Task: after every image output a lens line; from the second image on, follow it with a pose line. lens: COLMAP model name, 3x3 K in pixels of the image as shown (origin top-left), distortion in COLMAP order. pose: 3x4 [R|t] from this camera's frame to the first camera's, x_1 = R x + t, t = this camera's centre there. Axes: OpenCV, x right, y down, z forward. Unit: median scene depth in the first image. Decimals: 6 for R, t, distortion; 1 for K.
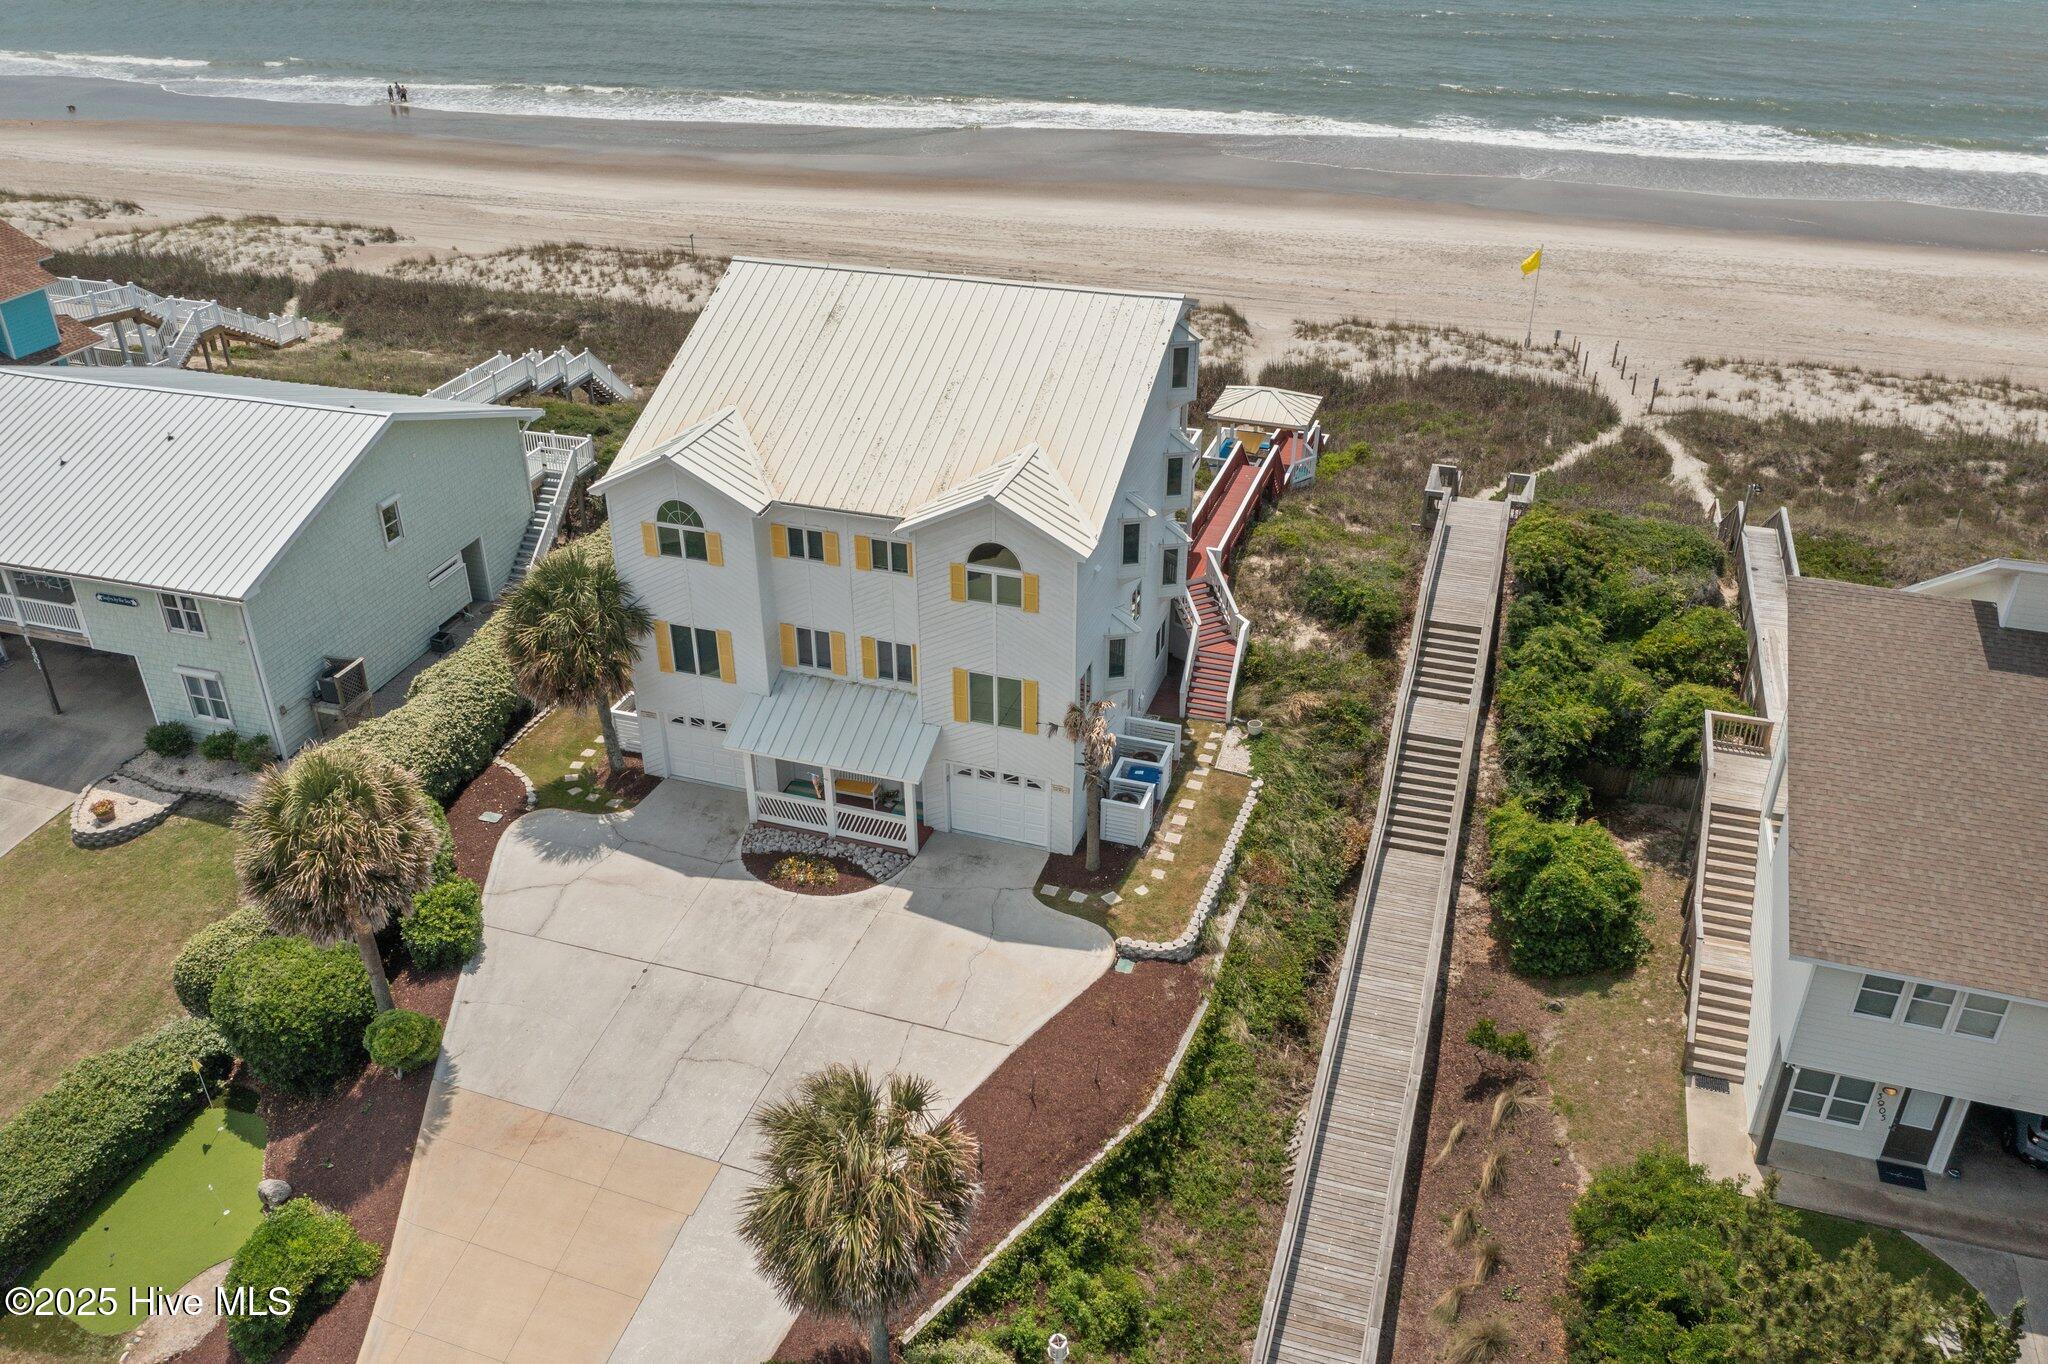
lens RADIAL K [[1633.2, 0, 1016.2], [0, 1633.2, 689.2], [0, 0, 1]] dist [-0.012311, 0.004704]
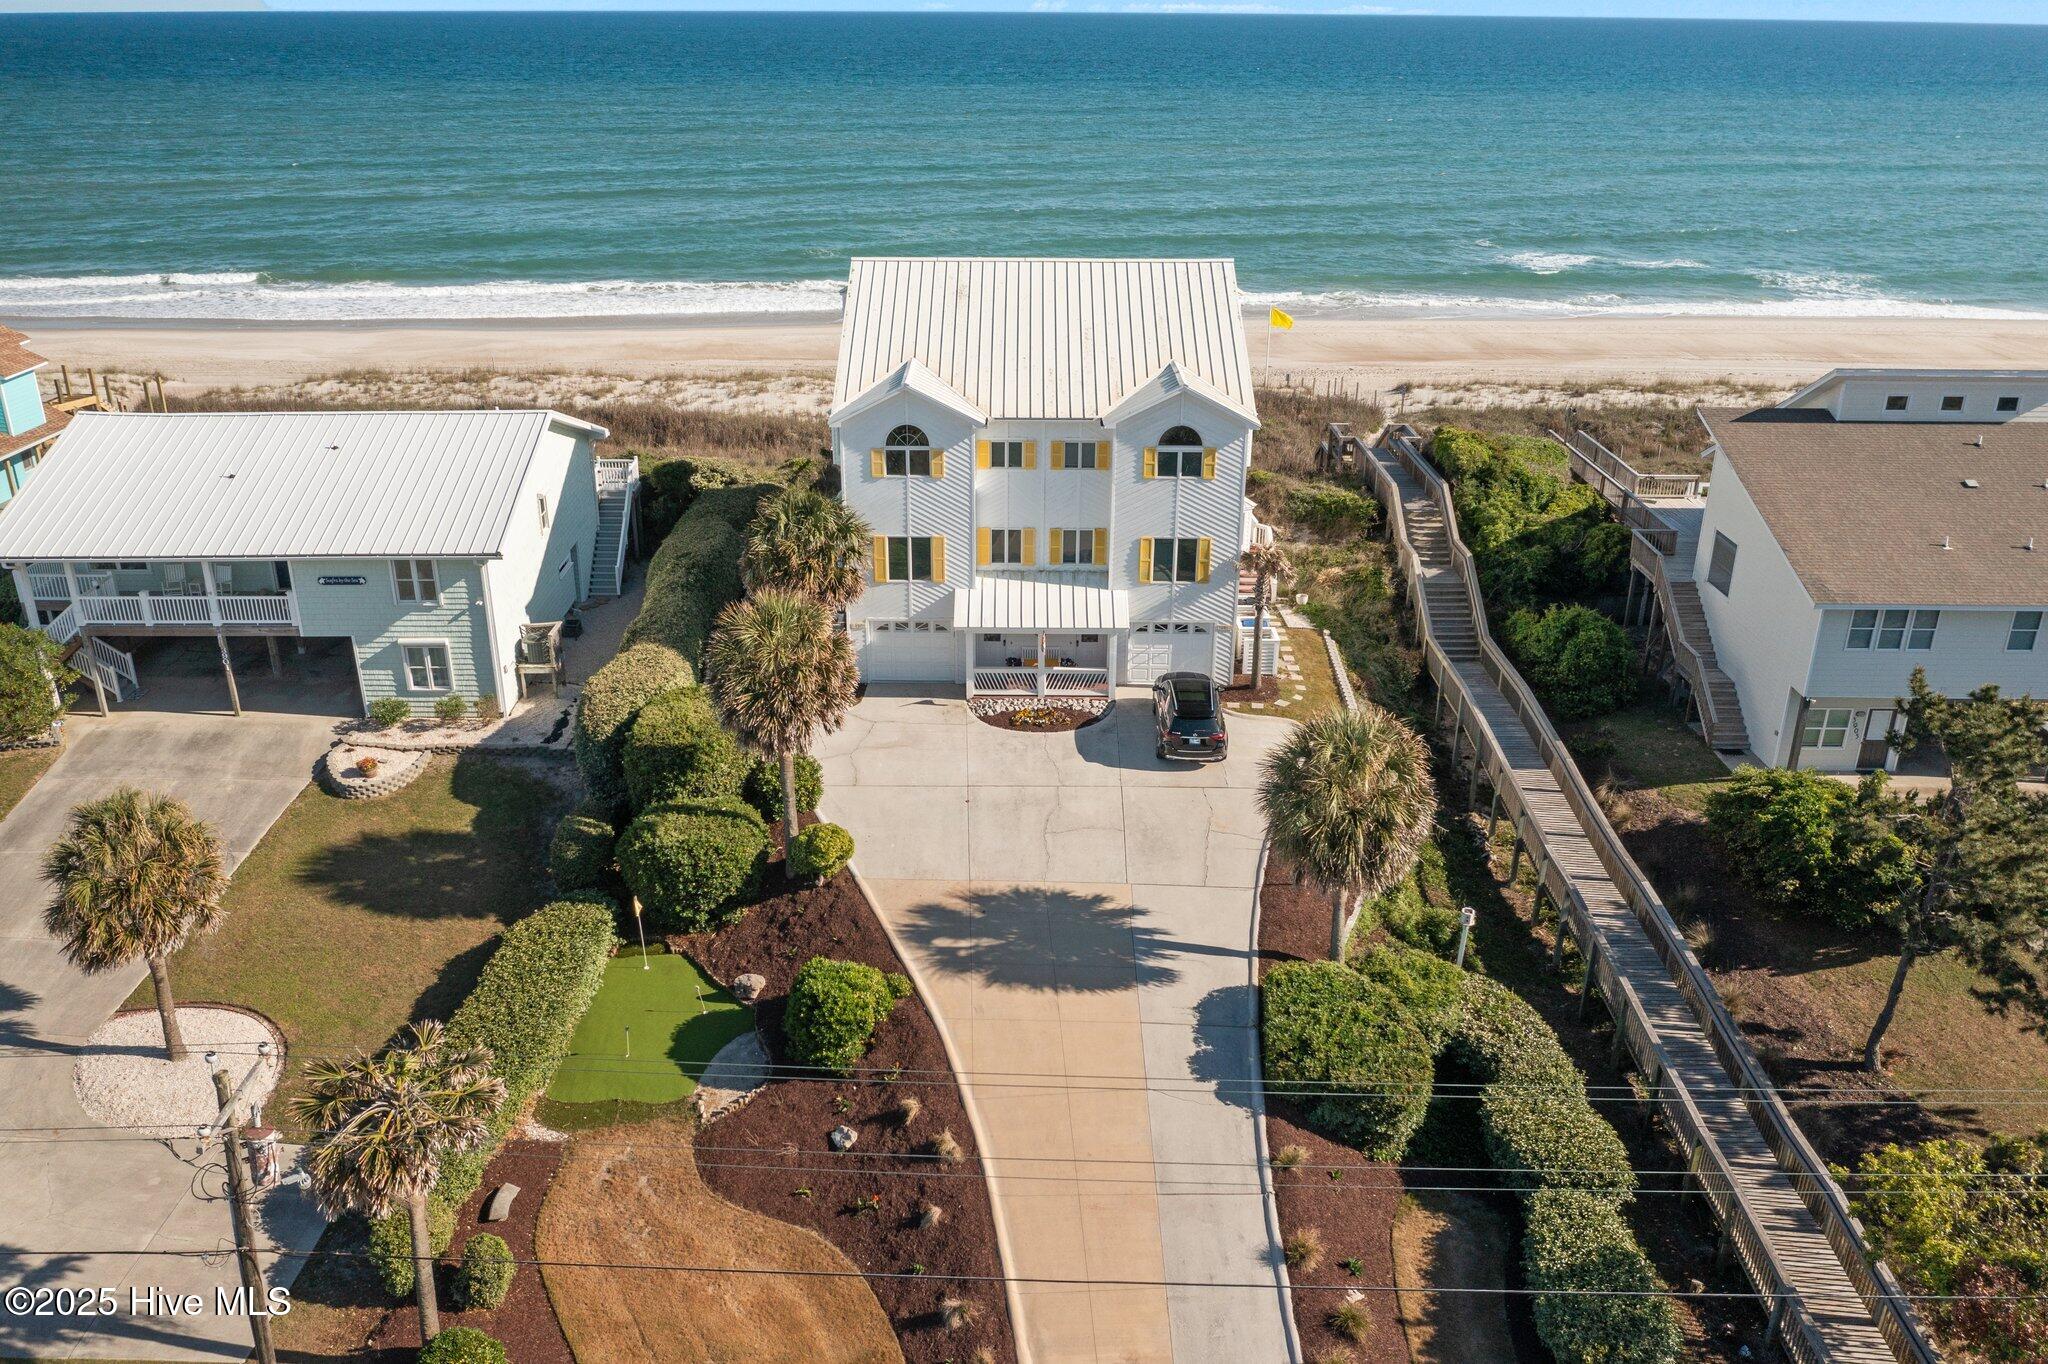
lens RADIAL K [[1619.9, 0, 1015.8], [0, 1619.9, 686.9], [0, 0, 1]] dist [-0.005973, -0.004552]
pose [[0.946904, -0.113144, 0.300950, -0.500150], [0.150581, 0.983092, -0.104186, 0.208542], [-0.284074, 0.143972, 0.947931, -0.138468]]
